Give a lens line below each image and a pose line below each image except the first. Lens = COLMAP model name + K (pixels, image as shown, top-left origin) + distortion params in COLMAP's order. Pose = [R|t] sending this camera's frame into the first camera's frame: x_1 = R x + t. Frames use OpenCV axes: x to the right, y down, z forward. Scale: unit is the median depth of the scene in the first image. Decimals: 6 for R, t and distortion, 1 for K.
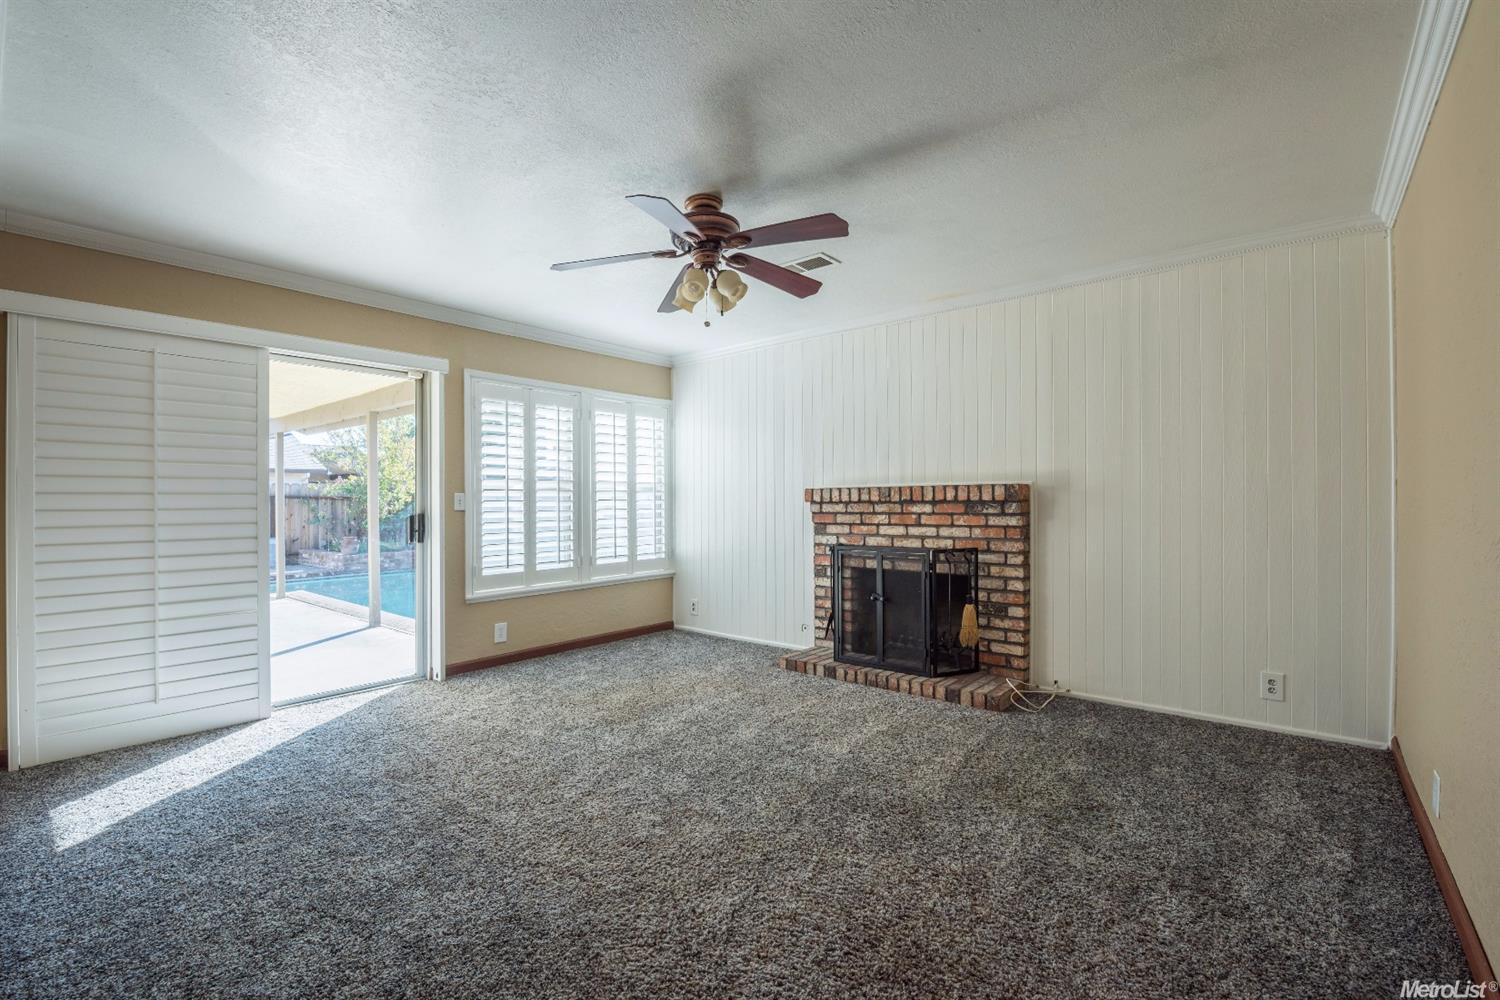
lens RADIAL K [[649.6, 0, 746.5], [0, 649.6, 501.5], [0, 0, 1]] dist [-0.000884, -0.011432]
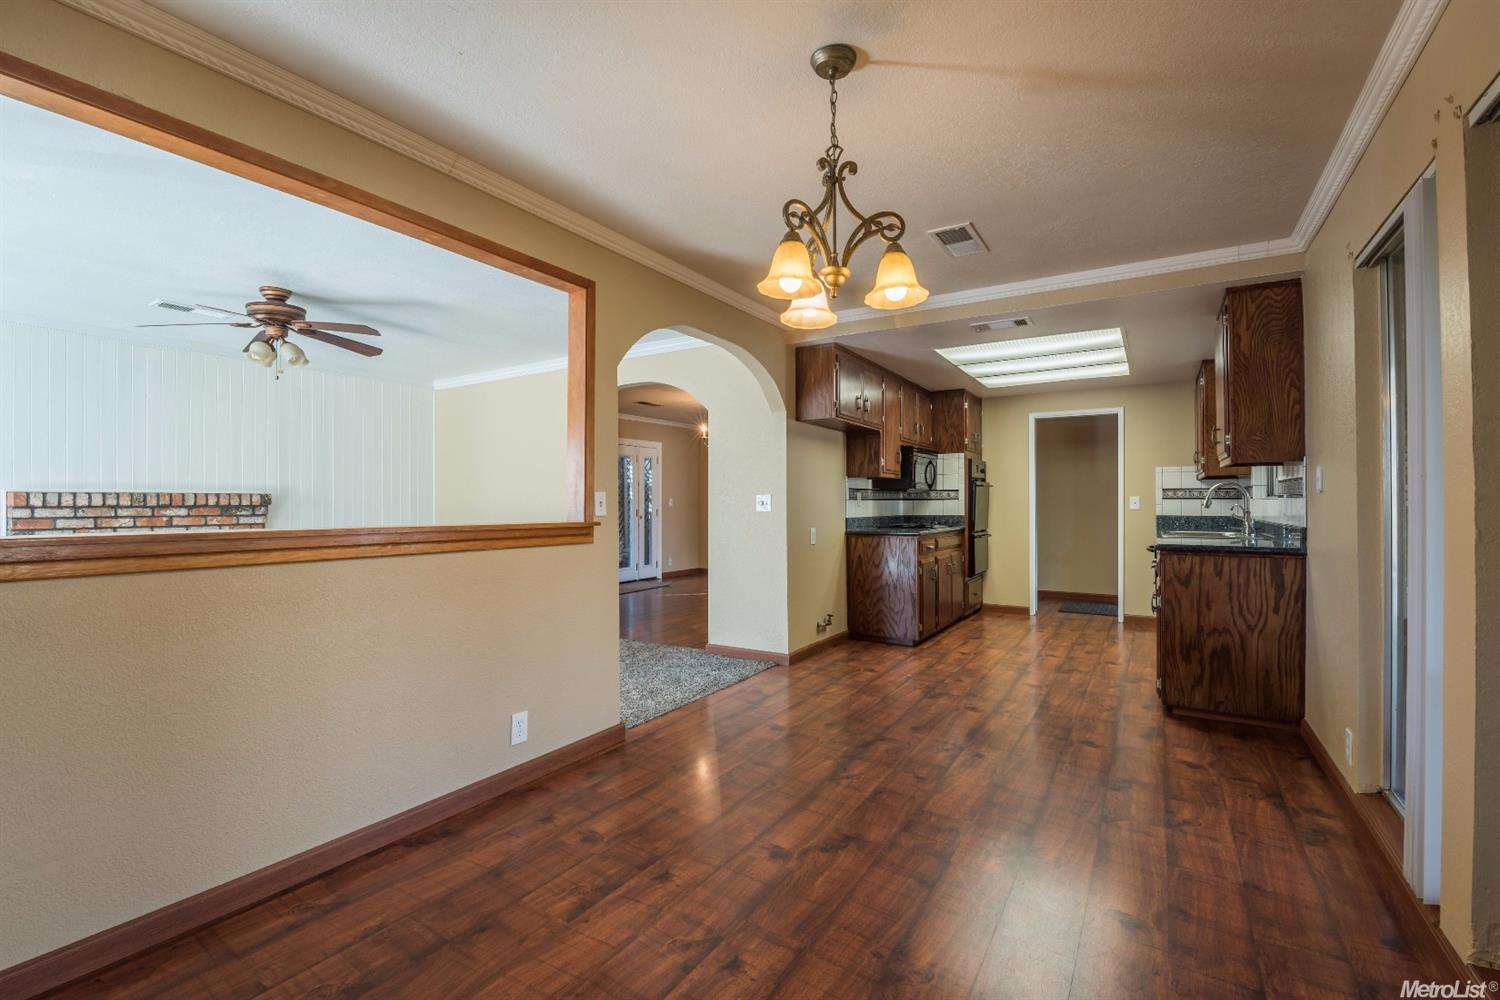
lens RADIAL K [[649.6, 0, 746.5], [0, 649.6, 501.5], [0, 0, 1]] dist [-0.000884, -0.011432]
pose [[-0.138125, 0.010086, 0.990363, -1.041424], [0.005267, 0.999941, -0.009449, 0.008245], [-0.990401, 0.003911, -0.138170, 0.129506]]
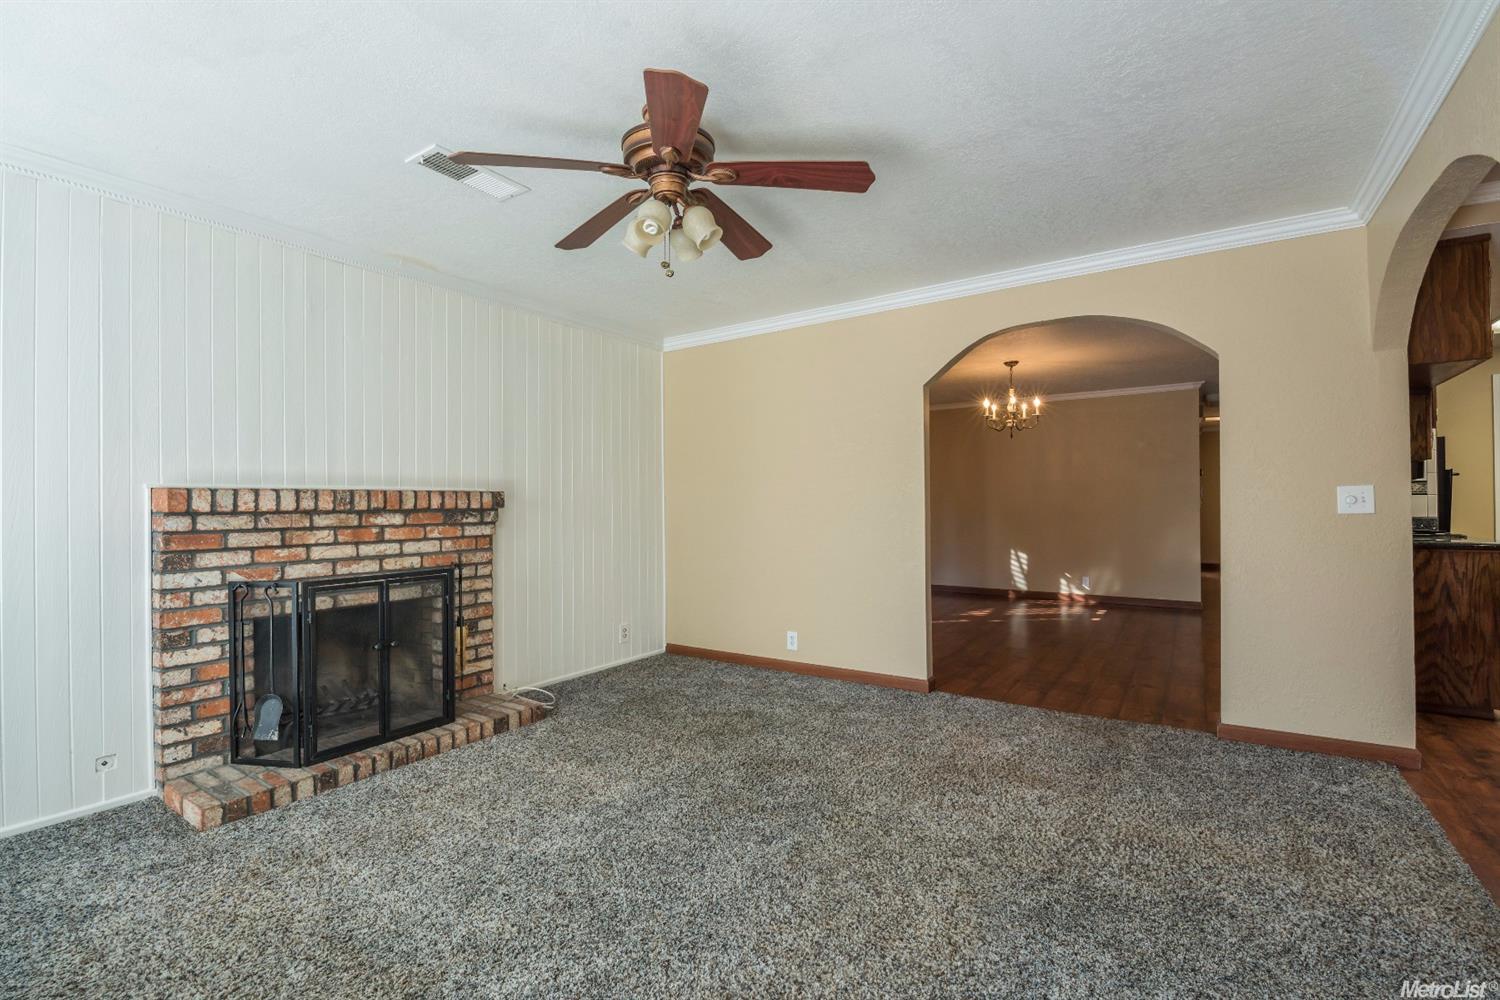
lens RADIAL K [[660.5, 0, 747.9], [0, 660.5, 504.2], [0, 0, 1]] dist [-0.000513, -0.017497]
pose [[-0.106435, 0.009685, 0.994272, -0.552123], [0.011413, 0.999899, -0.008518, 0.004191], [-0.994254, 0.010441, -0.106535, 0.660291]]
